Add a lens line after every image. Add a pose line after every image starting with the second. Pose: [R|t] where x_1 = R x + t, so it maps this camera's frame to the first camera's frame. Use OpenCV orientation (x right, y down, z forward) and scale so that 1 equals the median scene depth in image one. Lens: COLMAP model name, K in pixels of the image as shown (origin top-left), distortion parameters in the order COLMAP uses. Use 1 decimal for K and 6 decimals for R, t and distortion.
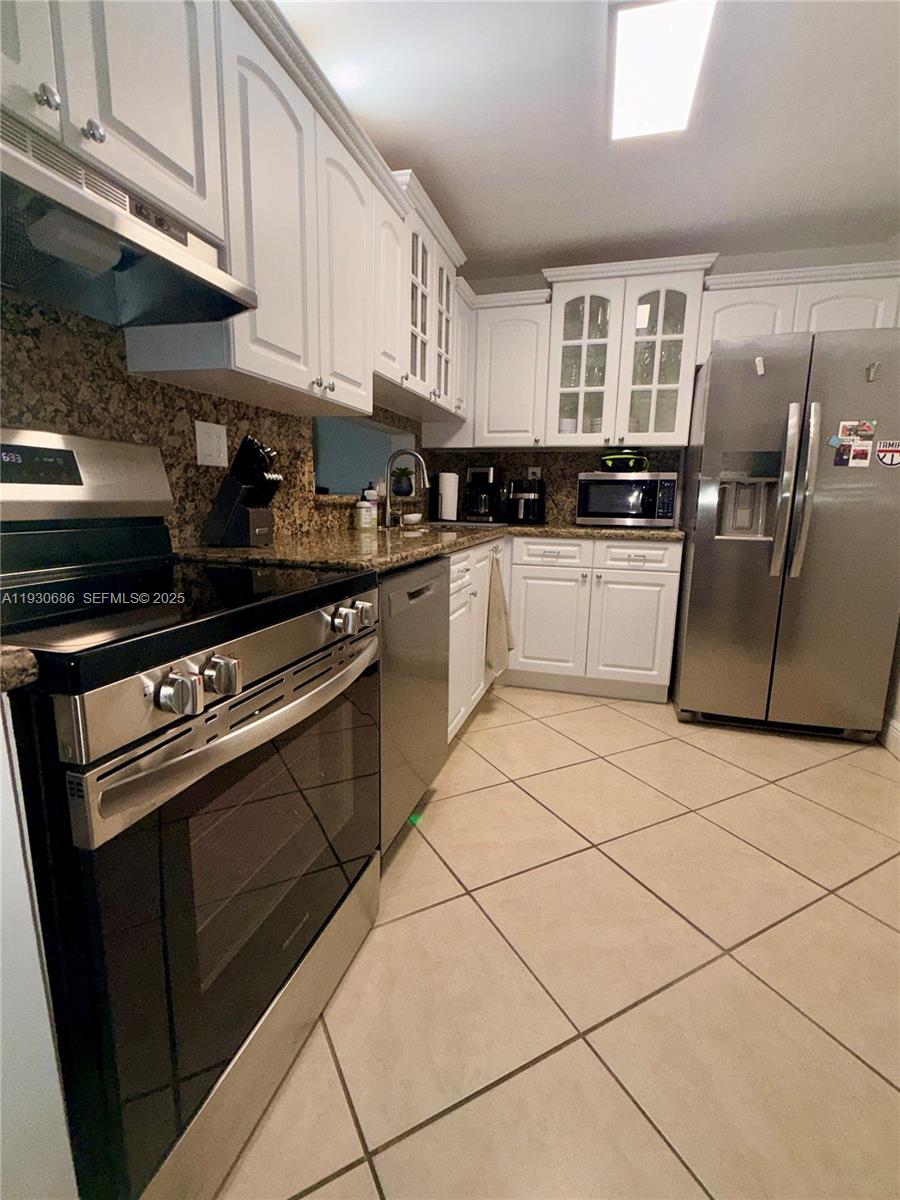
lens RADIAL K [[573.6, 0, 444.2], [0, 573.6, 599.5], [0, 0, 1]] dist [0.004103, -0.000762]
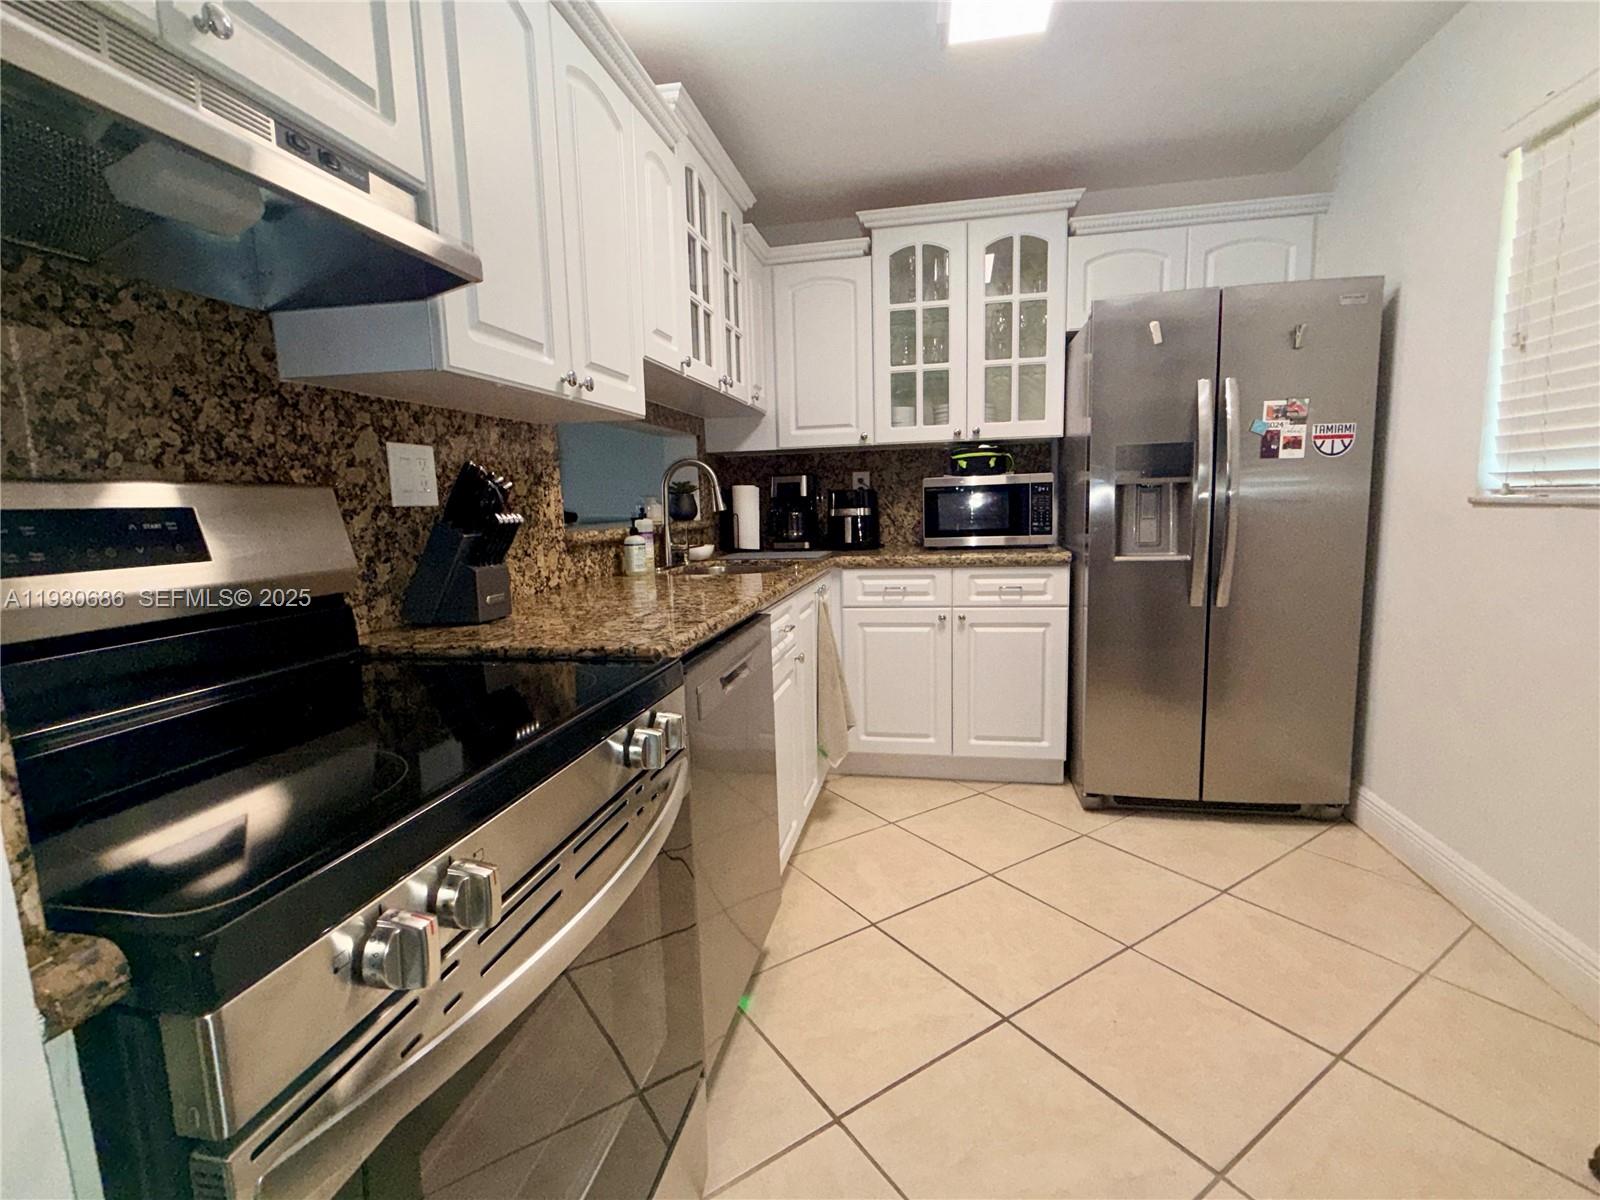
lens RADIAL K [[764.9, 0, 795.0], [0, 764.9, 598.9], [0, 0, 1]] dist [0.004103, -0.000762]
pose [[0.994437, -0.059422, 0.086977, -0.036678], [0.063764, 0.996809, -0.048028, -0.042996], [-0.083846, 0.053306, 0.995052, 0.060887]]
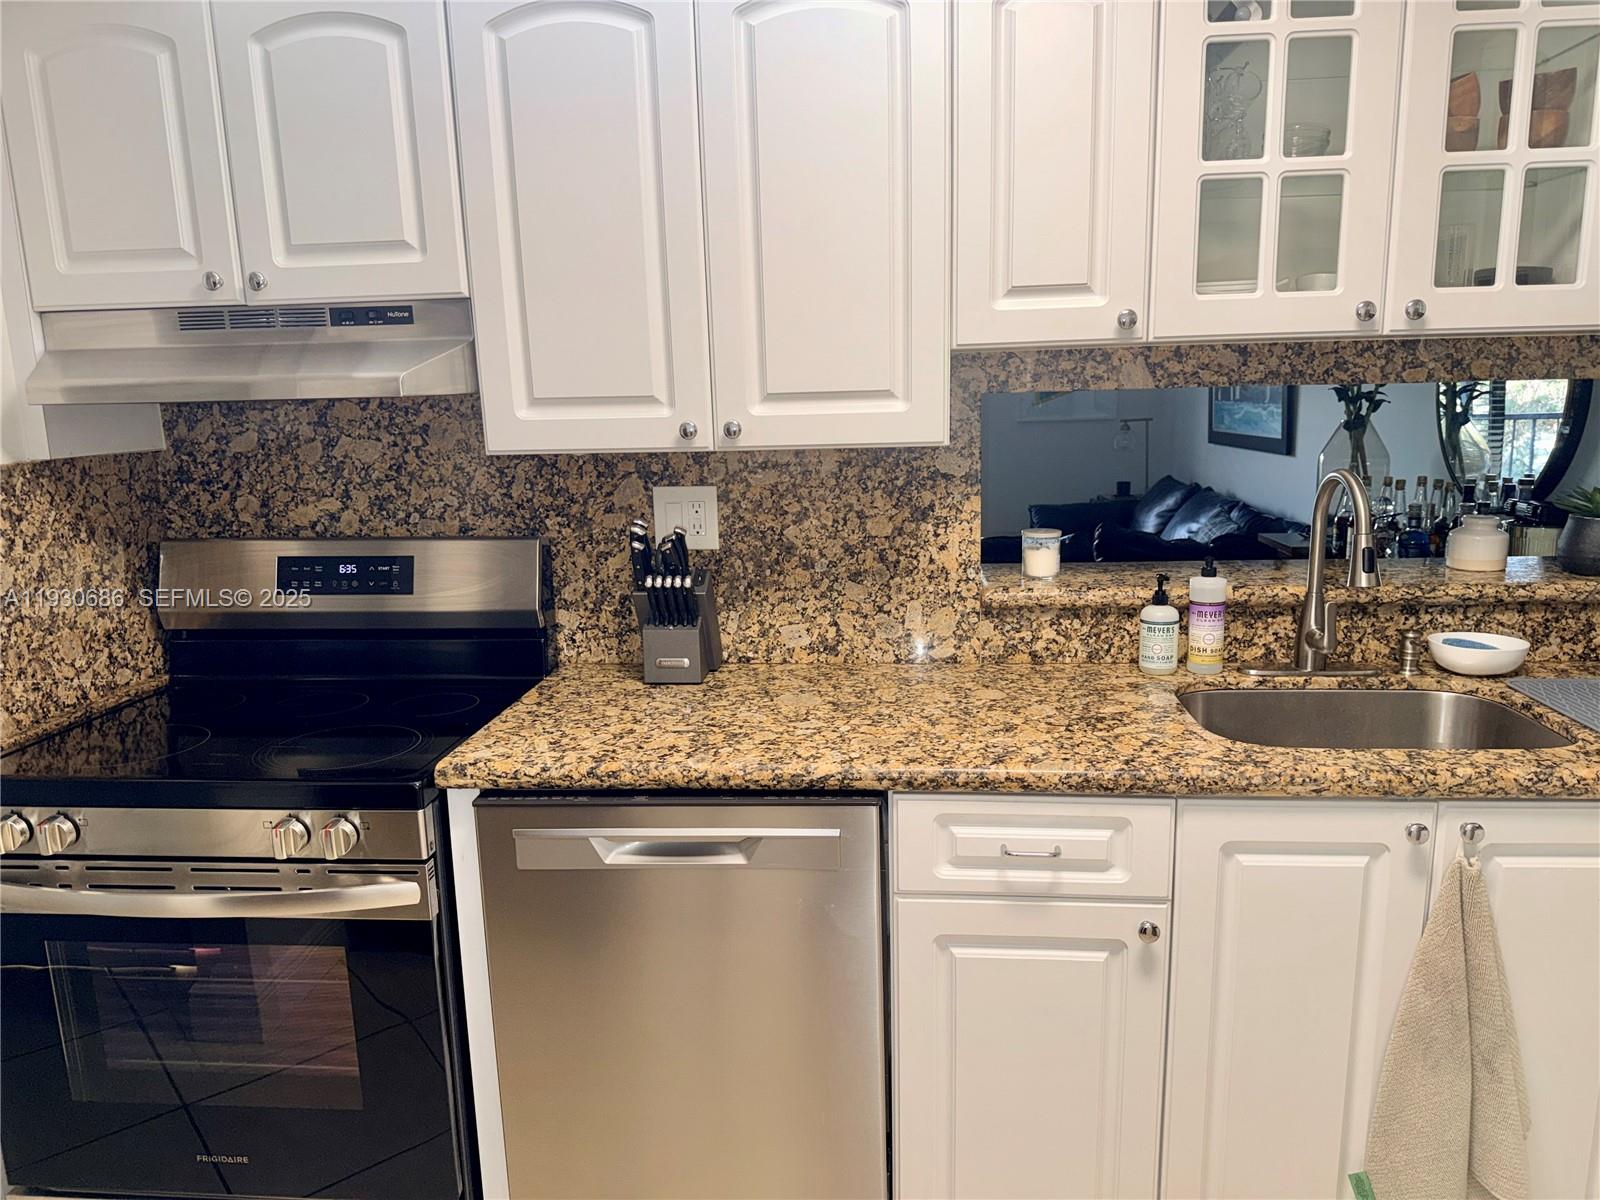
lens RADIAL K [[1130.0, 0, 799.5], [0, 1130.0, 611.9], [0, 0, 1]] dist [0.057360, -0.082878]
pose [[0.214842, 0.169211, -0.961879, 0.720556], [-0.143642, 0.979641, 0.140252, -0.295827], [0.966028, 0.108034, 0.234774, 0.676313]]
